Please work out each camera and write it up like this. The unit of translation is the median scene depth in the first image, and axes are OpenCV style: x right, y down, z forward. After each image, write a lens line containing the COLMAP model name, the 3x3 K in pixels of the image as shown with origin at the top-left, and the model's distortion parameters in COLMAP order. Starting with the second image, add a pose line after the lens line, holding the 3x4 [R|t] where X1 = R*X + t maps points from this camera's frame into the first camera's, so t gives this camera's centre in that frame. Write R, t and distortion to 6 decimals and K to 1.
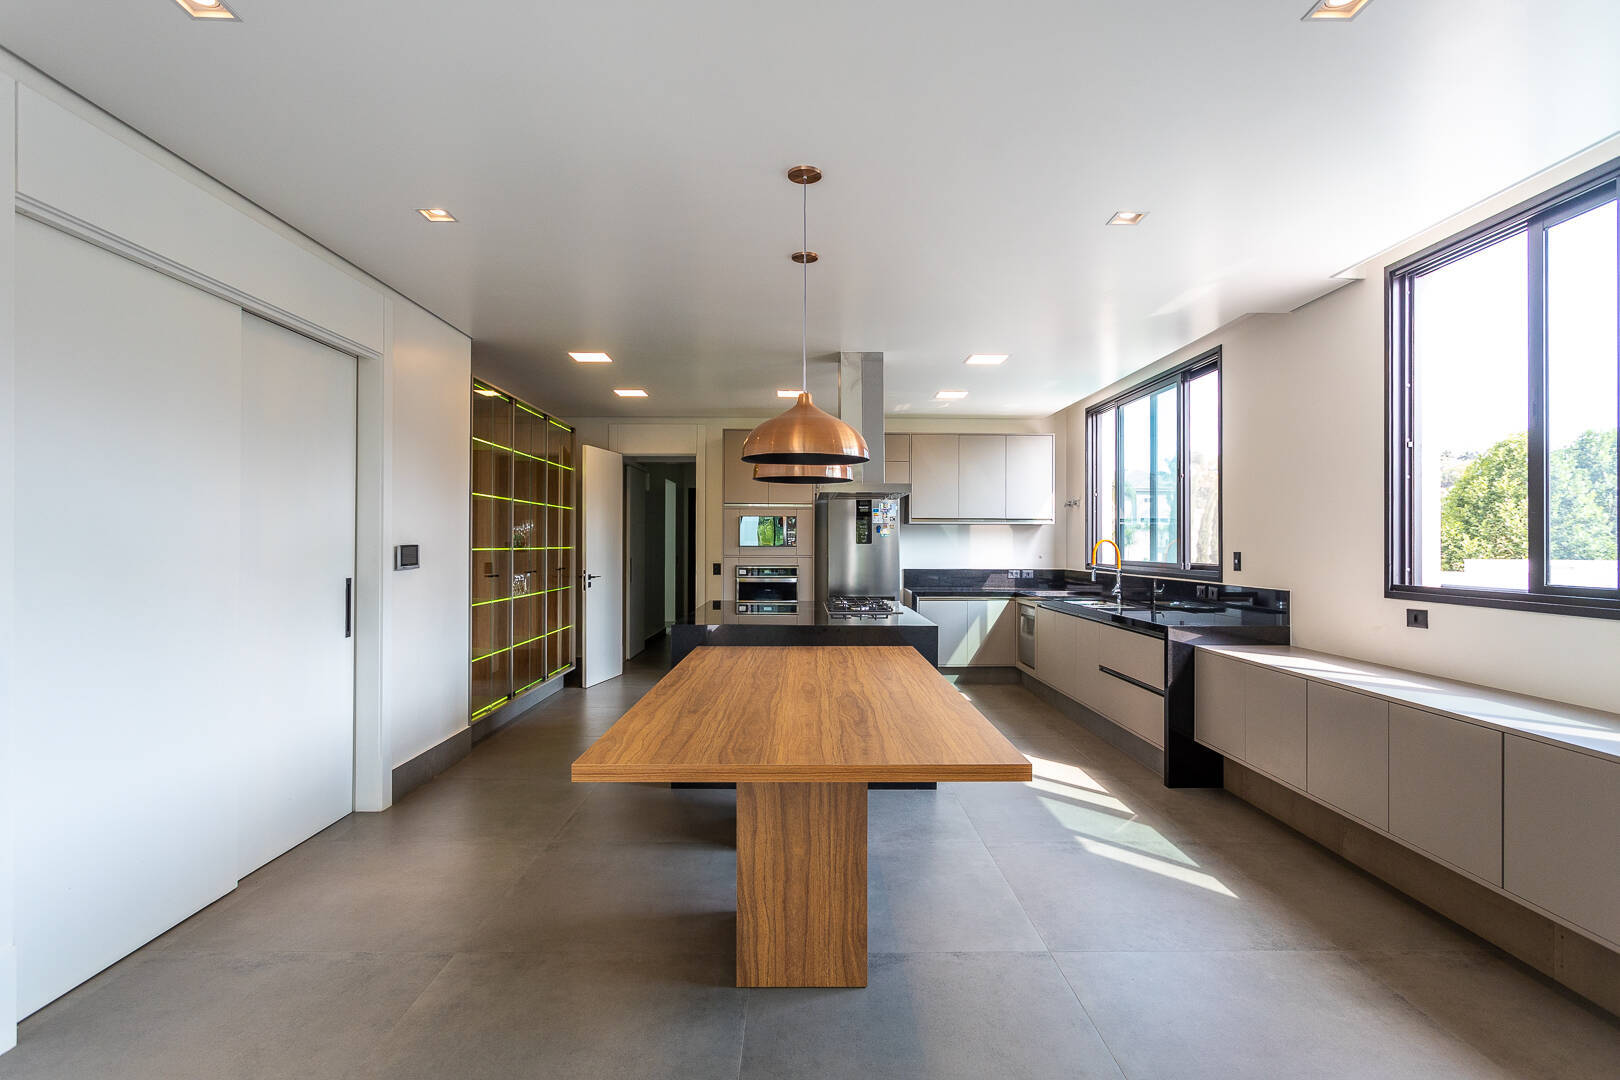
lens RADIAL K [[794.3, 0, 815.6], [0, 794.3, 542.4], [0, 0, 1]] dist [-0.004368, -0.000105]
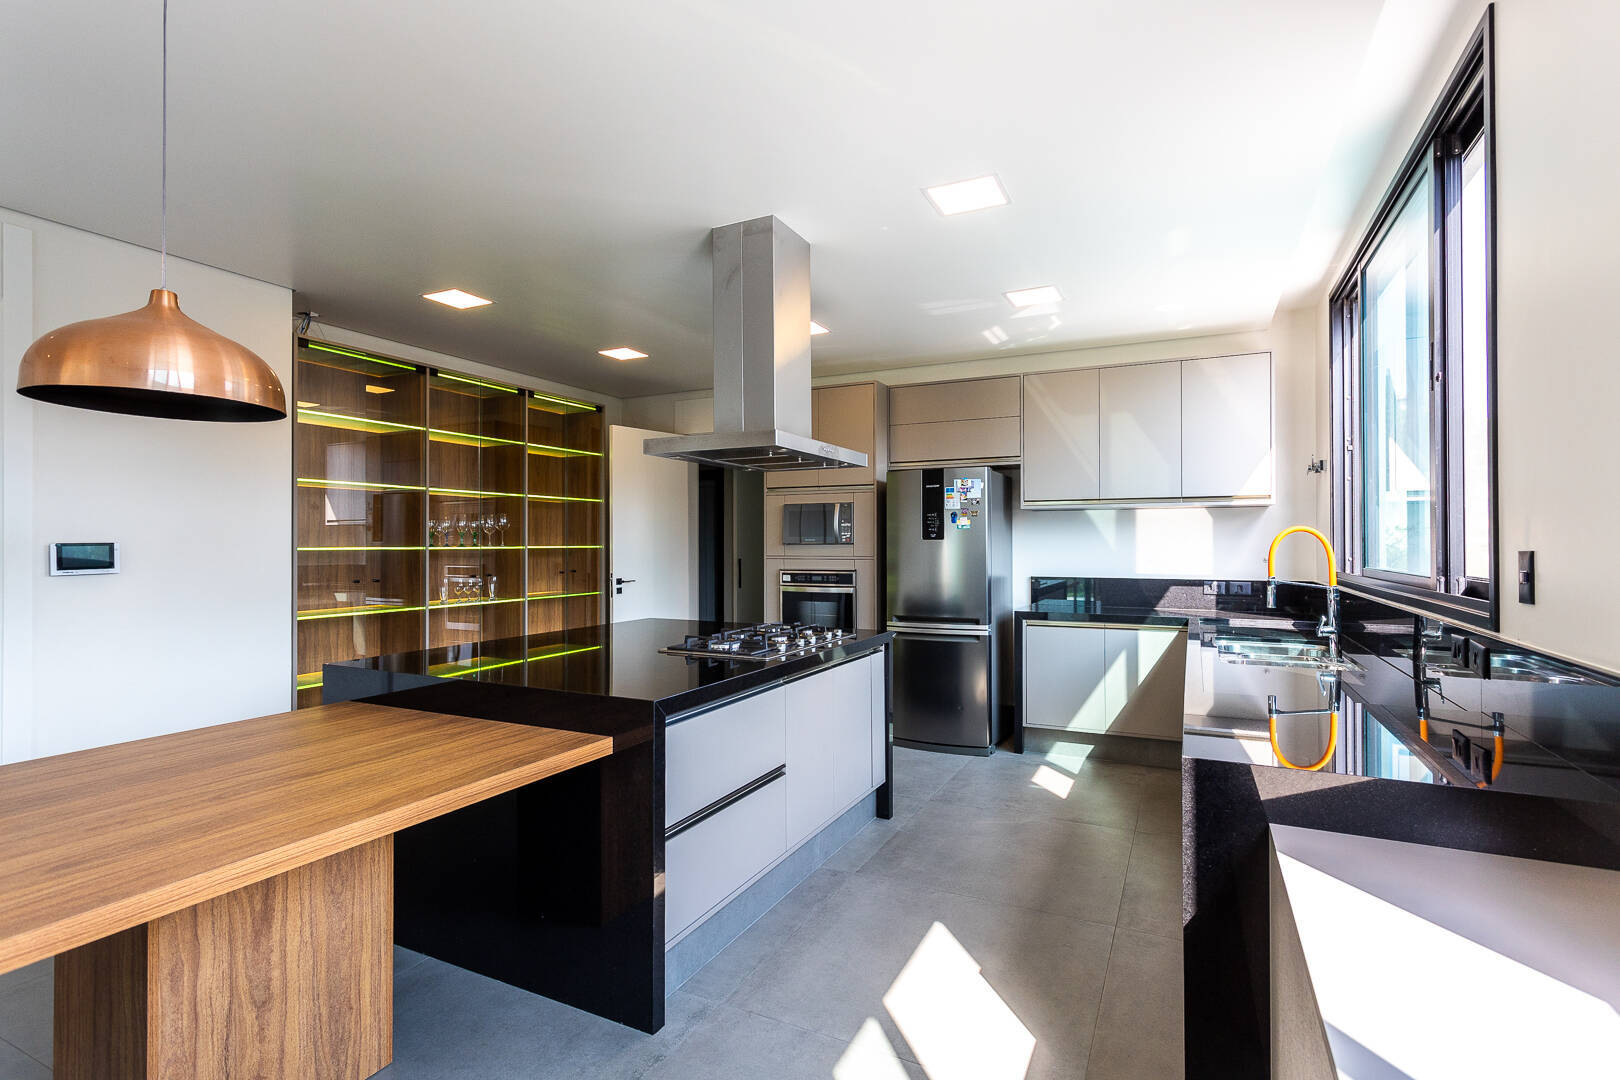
lens RADIAL K [[783.8, 0, 801.7], [0, 783.8, 539.2], [0, 0, 1]] dist [0.000270, 0.000810]
pose [[0.892619, -0.007069, -0.450757, 0.263164], [0.006212, 0.999975, -0.003381, 0.003092], [0.450769, 0.000218, 0.892640, 0.345911]]
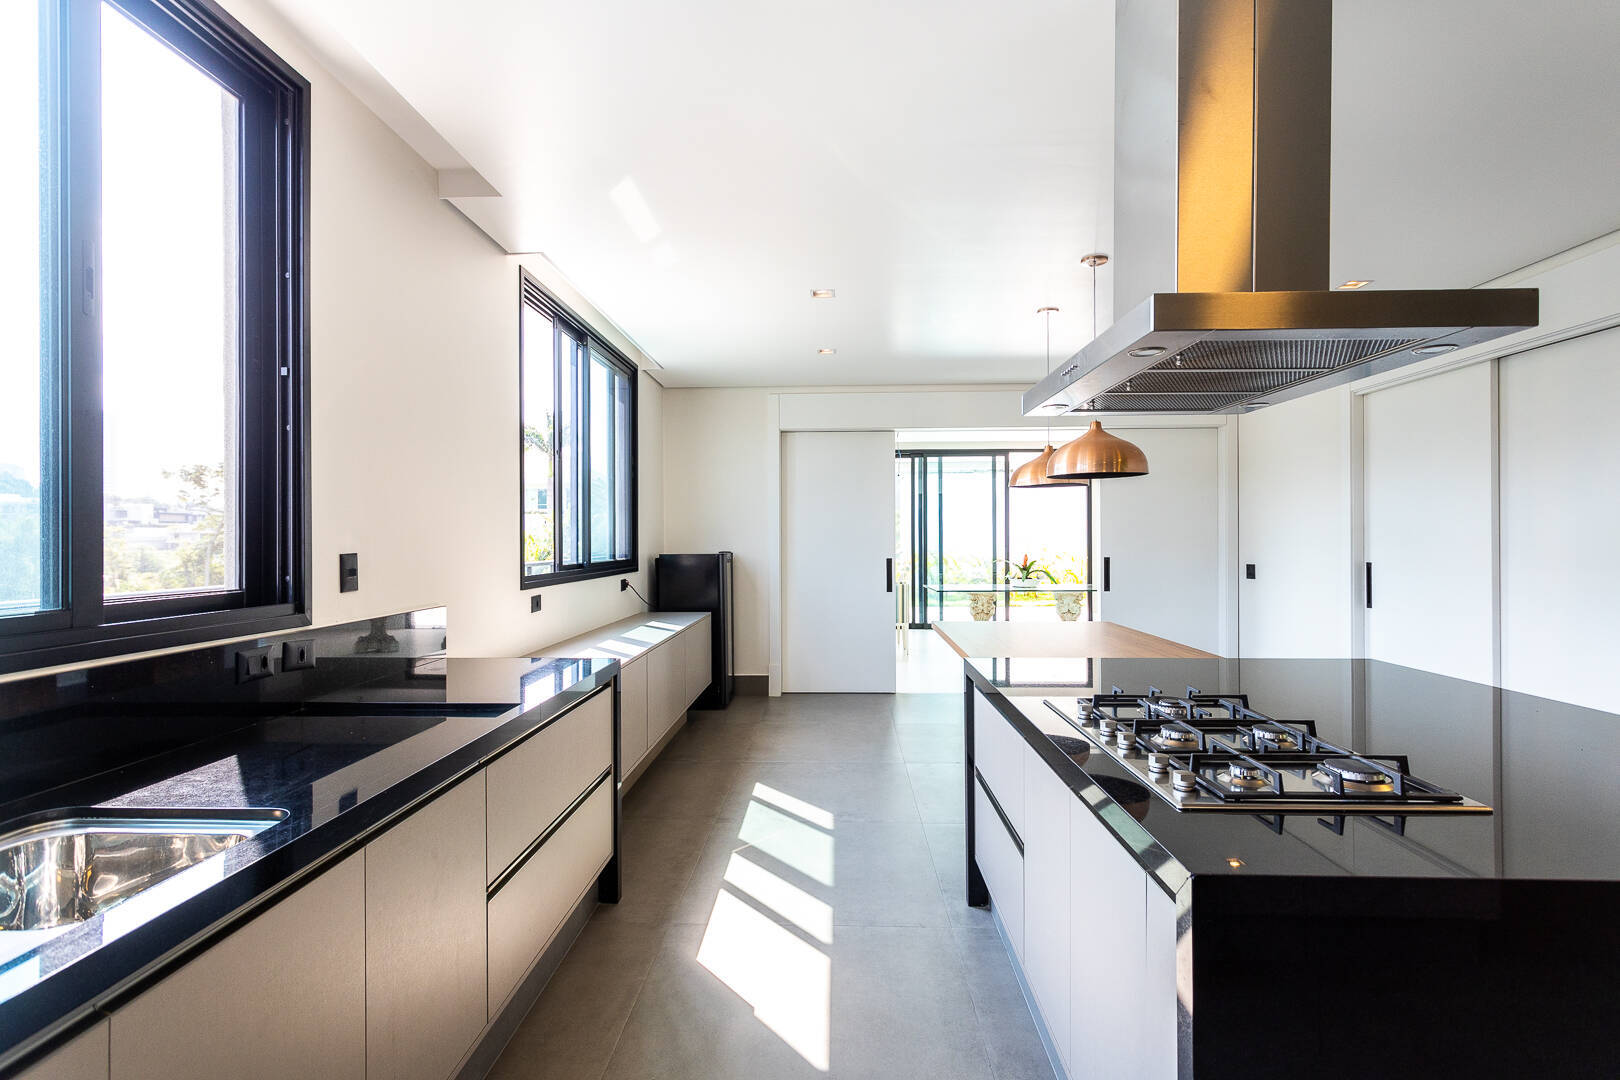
lens RADIAL K [[783.8, 0, 795.4], [0, 783.8, 536.4], [0, 0, 1]] dist [0.000270, 0.000810]
pose [[-0.998579, 0.000232, 0.053285, 0.151468], [-0.000008, 0.999990, -0.004501, 0.002256], [-0.053285, -0.004495, -0.998569, 0.958526]]
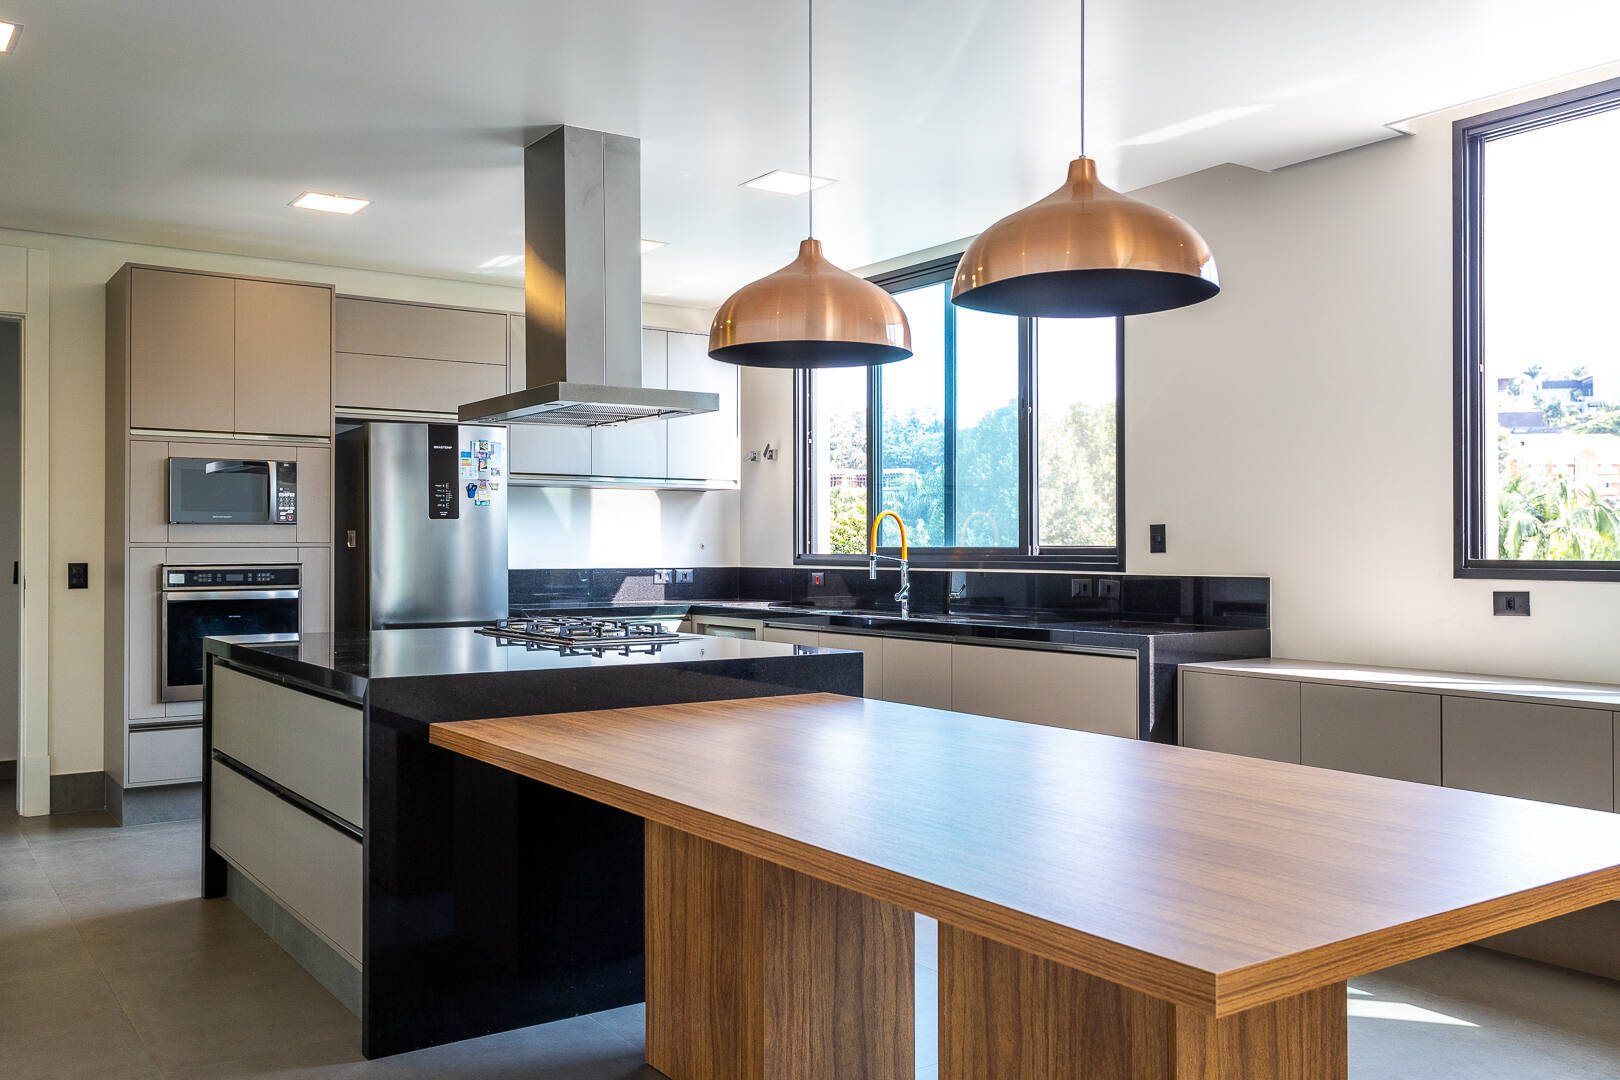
lens RADIAL K [[1350.4, 0, 798.0], [0, 1350.4, 539.3], [0, 0, 1]] dist [0.013798, 0.011422]
pose [[0.829712, -0.001001, 0.558191, -0.235289], [0.002755, 0.999994, -0.002302, 0.017599], [-0.558185, 0.003448, 0.829709, 0.152434]]
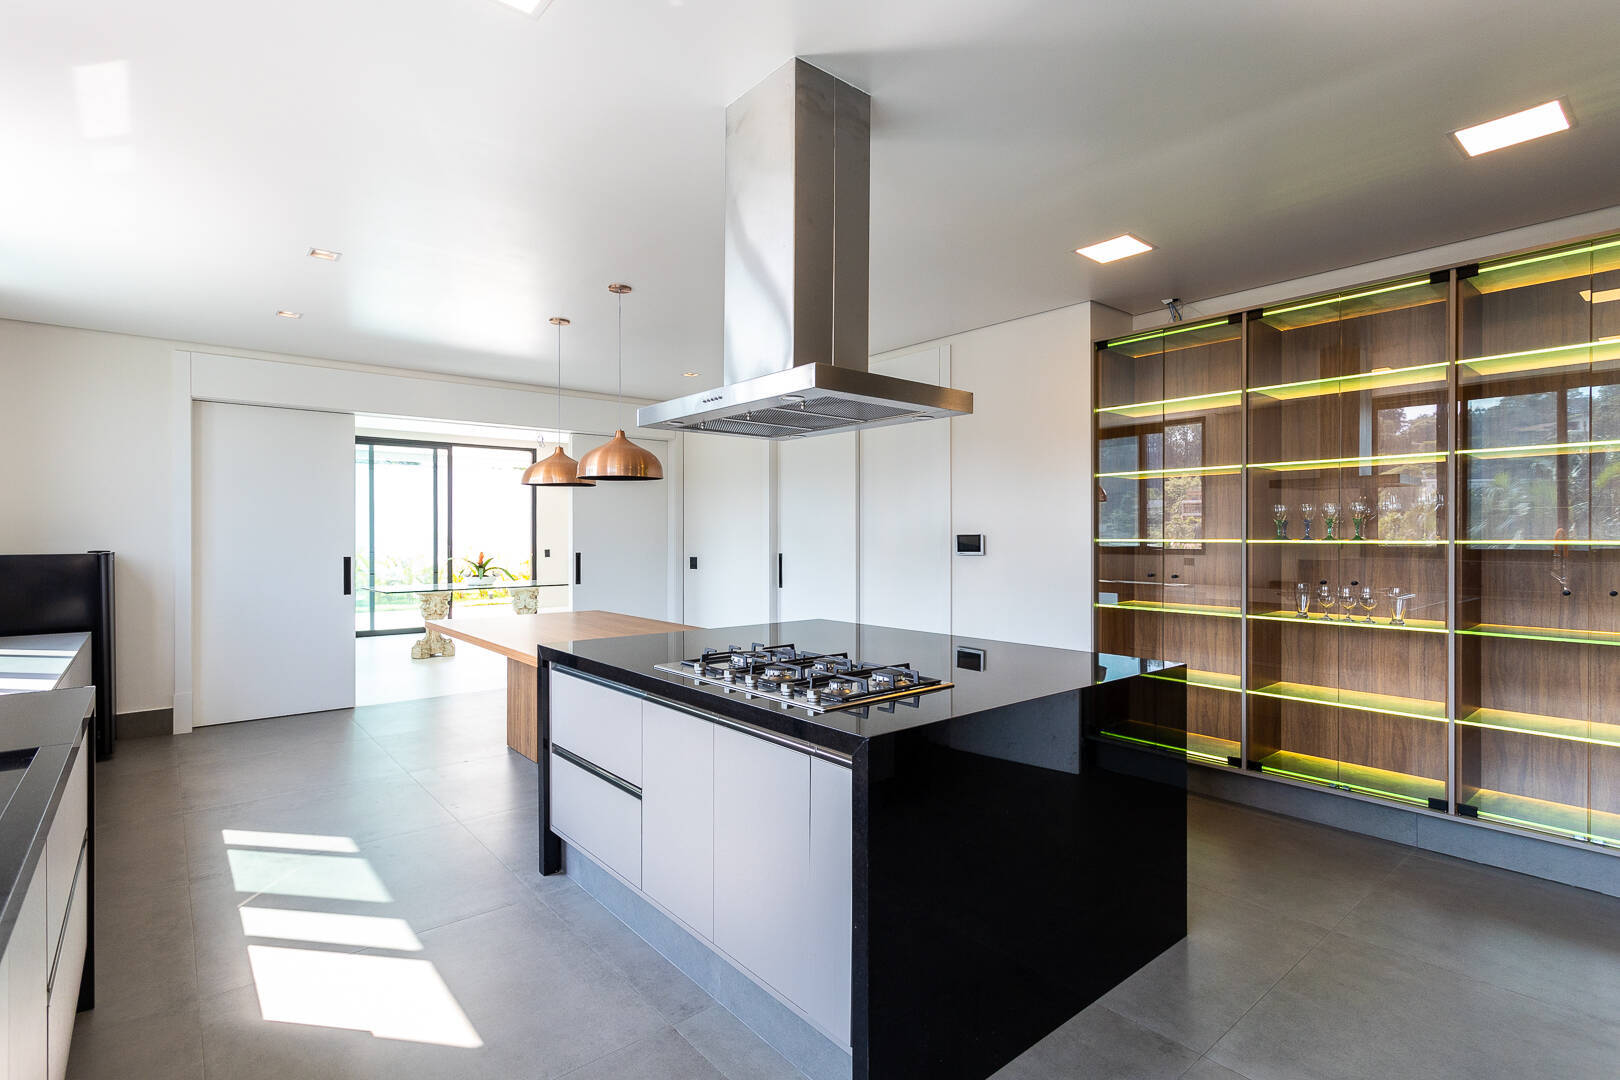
lens RADIAL K [[783.8, 0, 818.3], [0, 783.8, 537.4], [0, 0, 1]] dist [0.000270, 0.000810]
pose [[-0.768584, -0.001826, -0.639747, 0.238749], [-0.000641, 0.999998, -0.002083, 0.005070], [0.639749, -0.001191, -0.768583, 0.977469]]
